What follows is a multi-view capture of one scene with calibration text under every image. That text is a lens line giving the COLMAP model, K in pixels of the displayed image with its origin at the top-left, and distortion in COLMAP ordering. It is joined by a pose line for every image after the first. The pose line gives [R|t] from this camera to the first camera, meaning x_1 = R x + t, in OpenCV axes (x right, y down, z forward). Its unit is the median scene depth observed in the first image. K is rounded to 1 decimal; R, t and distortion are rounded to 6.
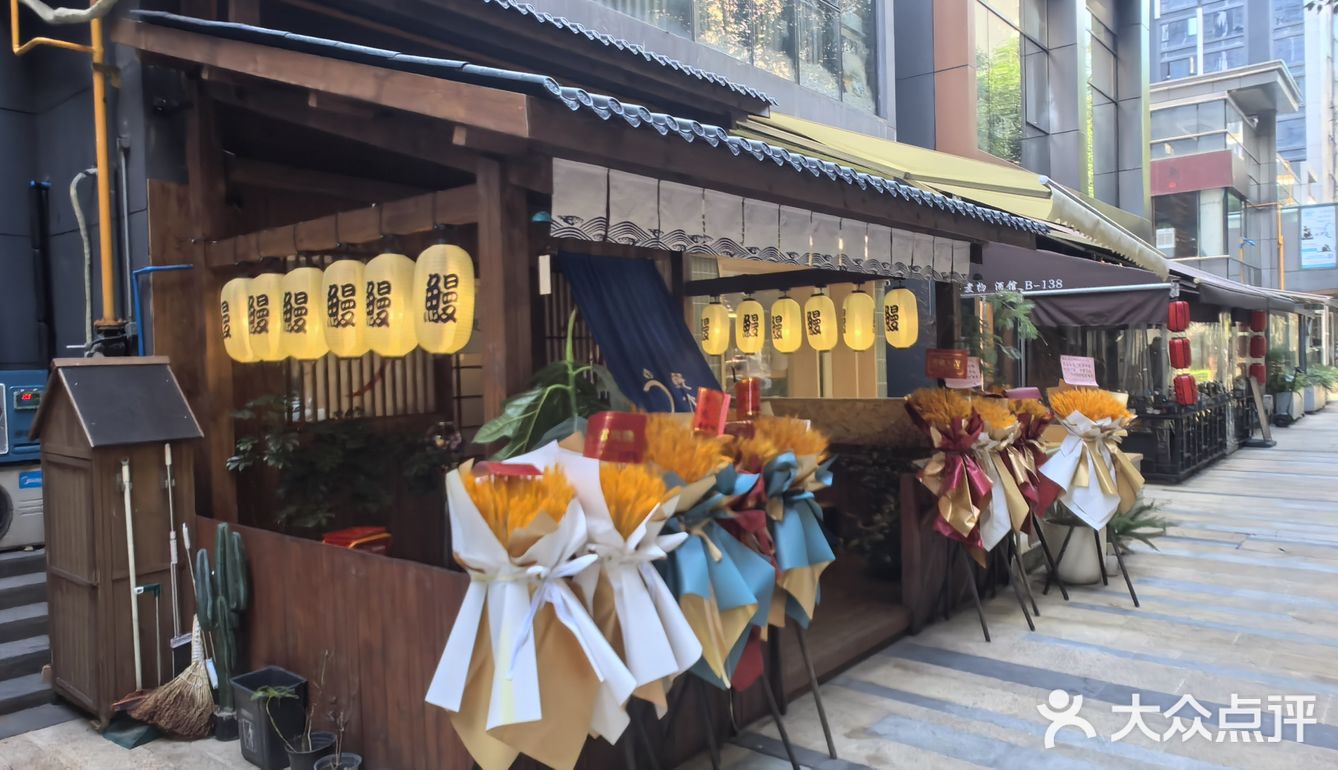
lens RADIAL K [[913.0, 0, 655.9], [0, 913.0, 380.1], [0, 0, 1]] dist [0.000679, -0.000630]
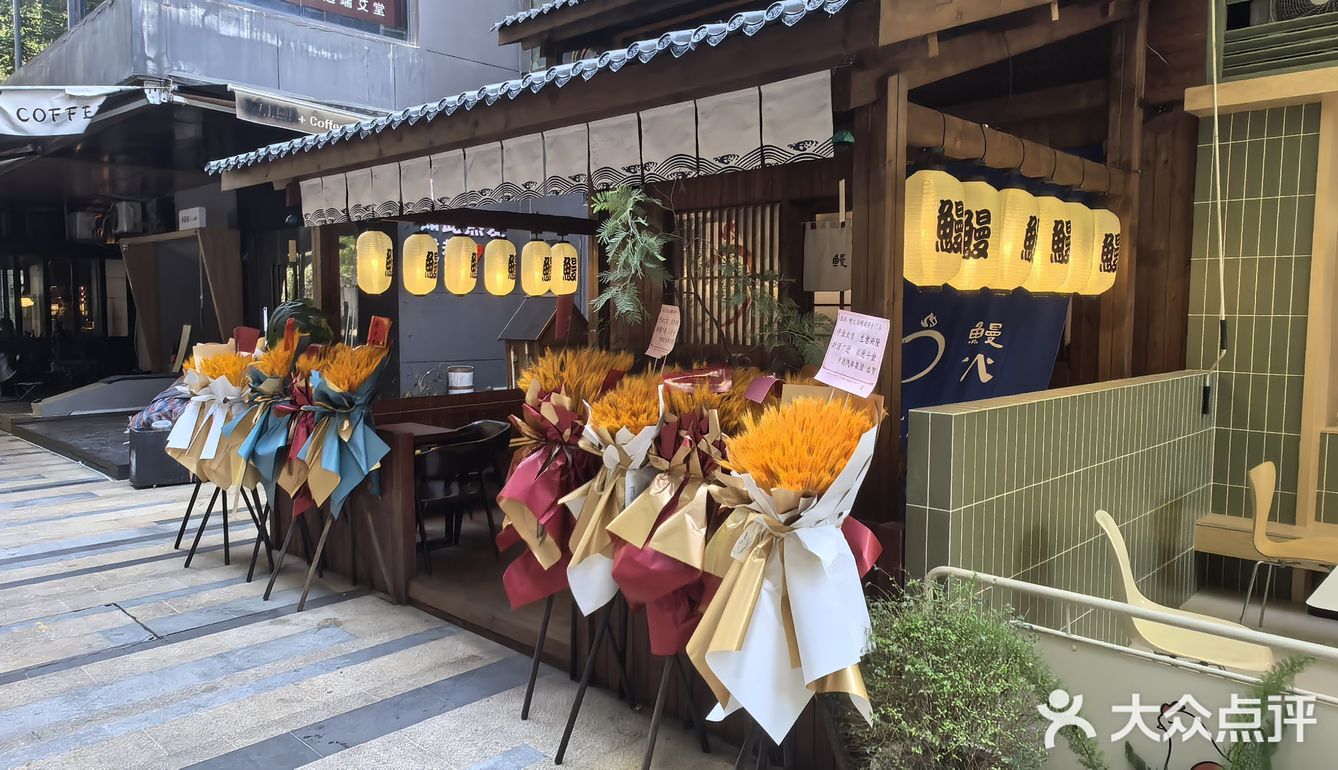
lens RADIAL K [[913.0, 0, 656.5], [0, 913.0, 390.4], [0, 0, 1]] dist [0.000679, -0.000630]
pose [[-0.069603, 0.118595, -0.990500, 1.123636], [-0.019771, 0.992549, 0.120230, -0.051809], [0.997379, 0.027952, -0.066740, 1.262074]]
